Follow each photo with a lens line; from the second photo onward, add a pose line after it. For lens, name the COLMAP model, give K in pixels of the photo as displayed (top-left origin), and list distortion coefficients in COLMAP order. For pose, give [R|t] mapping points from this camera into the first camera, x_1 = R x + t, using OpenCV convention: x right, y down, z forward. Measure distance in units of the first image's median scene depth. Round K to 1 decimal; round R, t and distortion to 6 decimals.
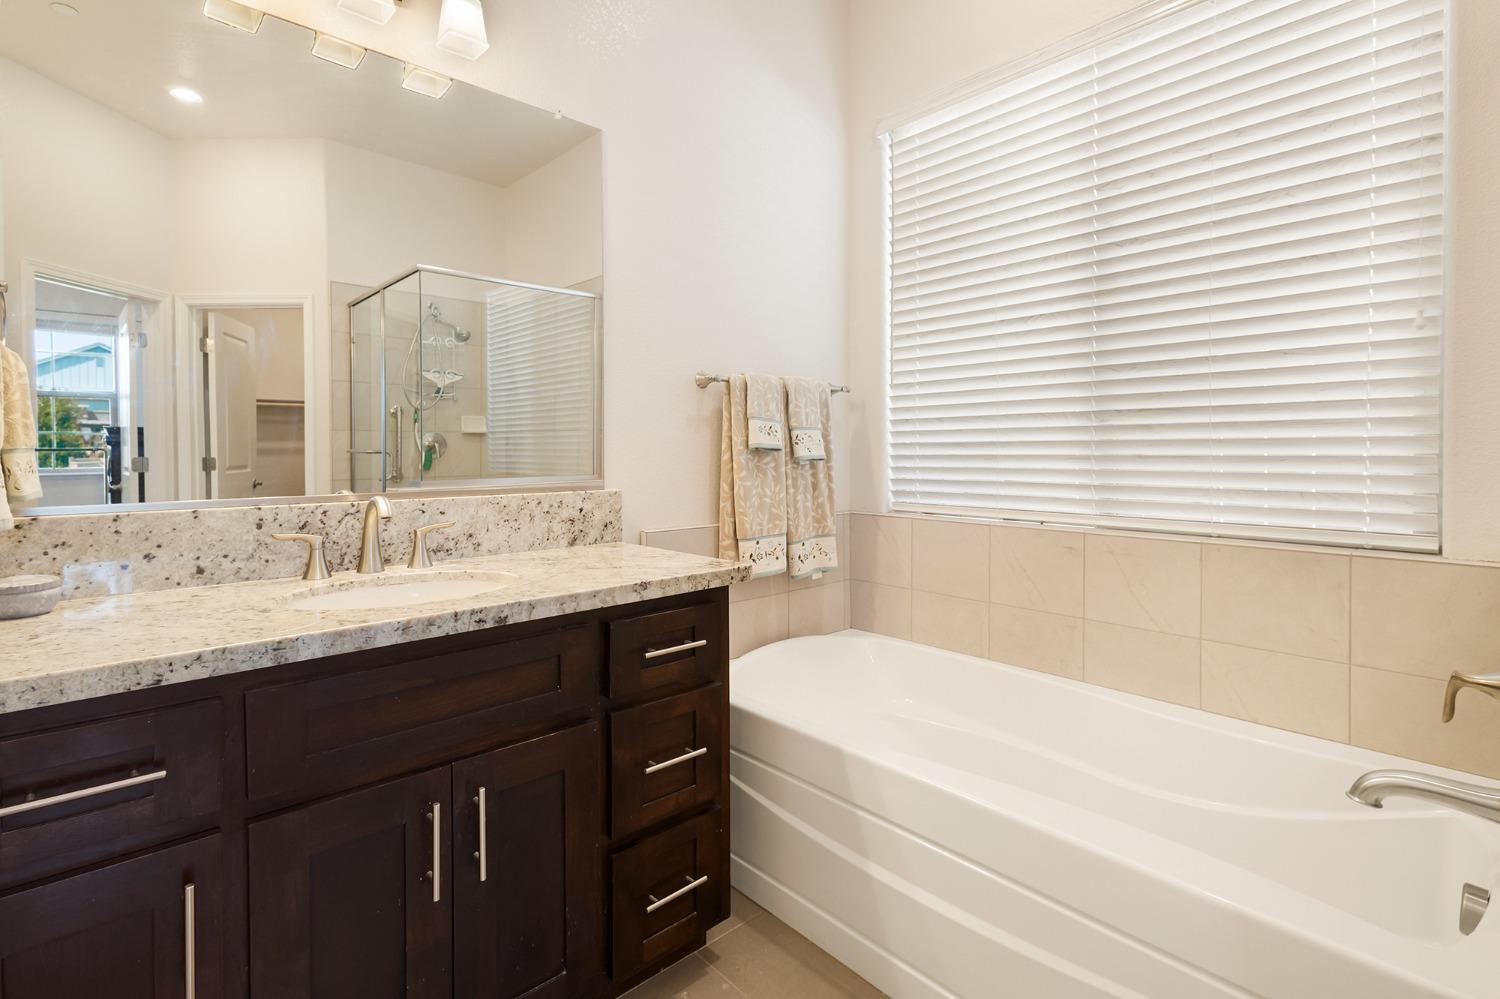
lens RADIAL K [[711.7, 0, 749.9], [0, 711.7, 460.8], [0, 0, 1]] dist [0.009807, -0.000104]
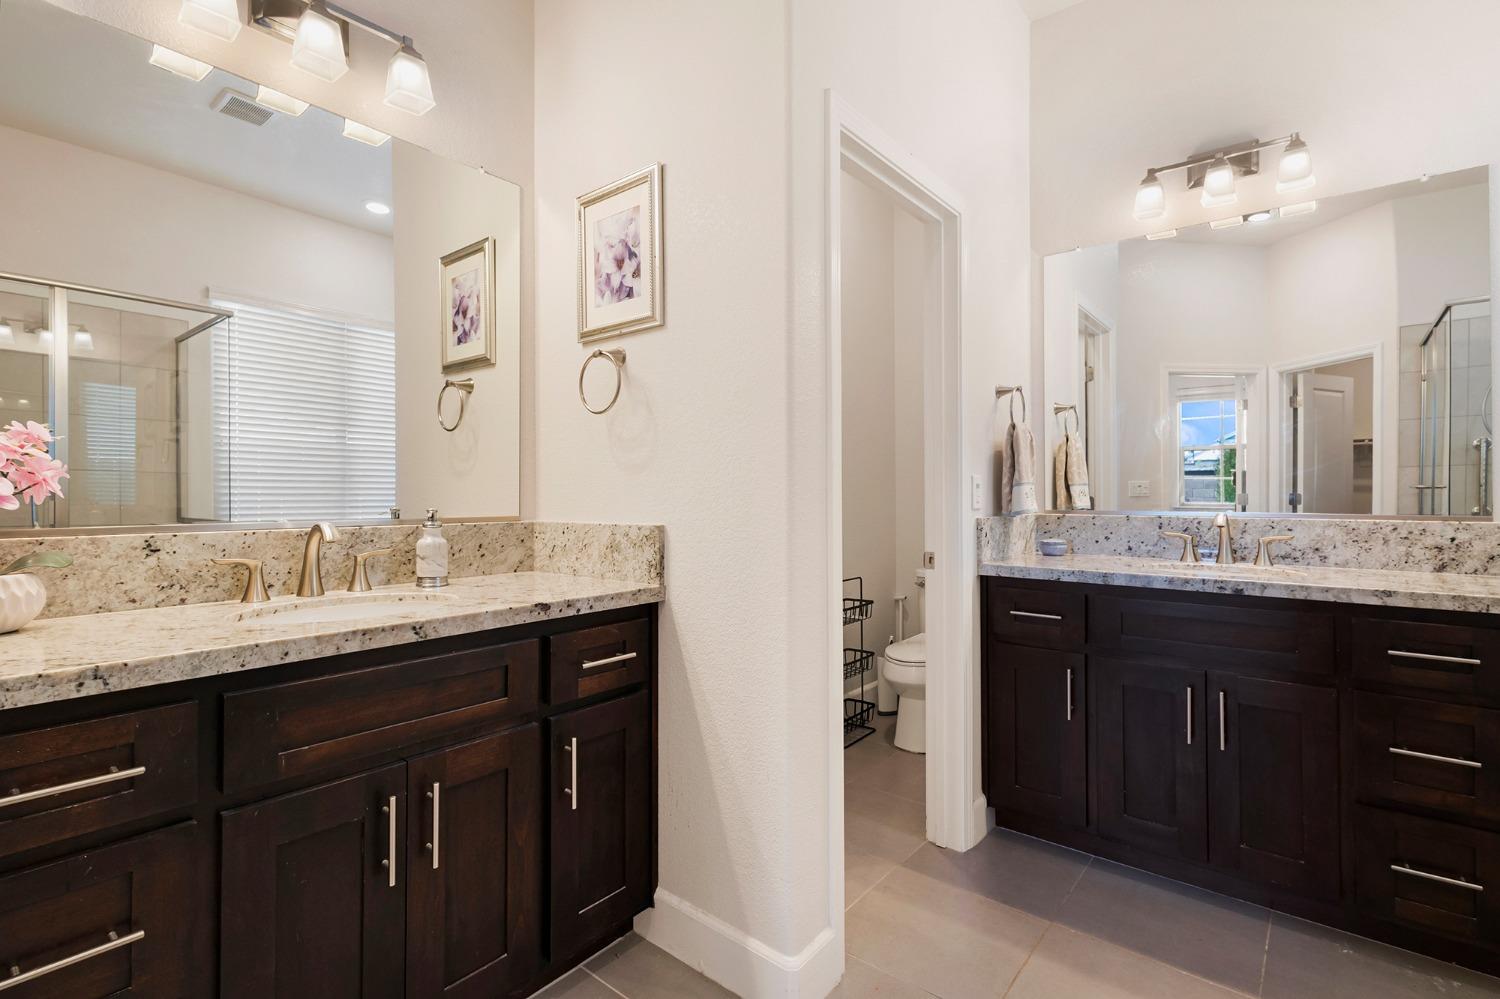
lens RADIAL K [[702.2, 0, 744.9], [0, 702.2, 480.8], [0, 0, 1]] dist [0.009534, -0.000040]
pose [[0.131811, -0.014556, -0.991168, 0.663688], [-0.016627, 0.999719, -0.016892, 0.018094], [0.991135, 0.018707, 0.131532, -0.172251]]
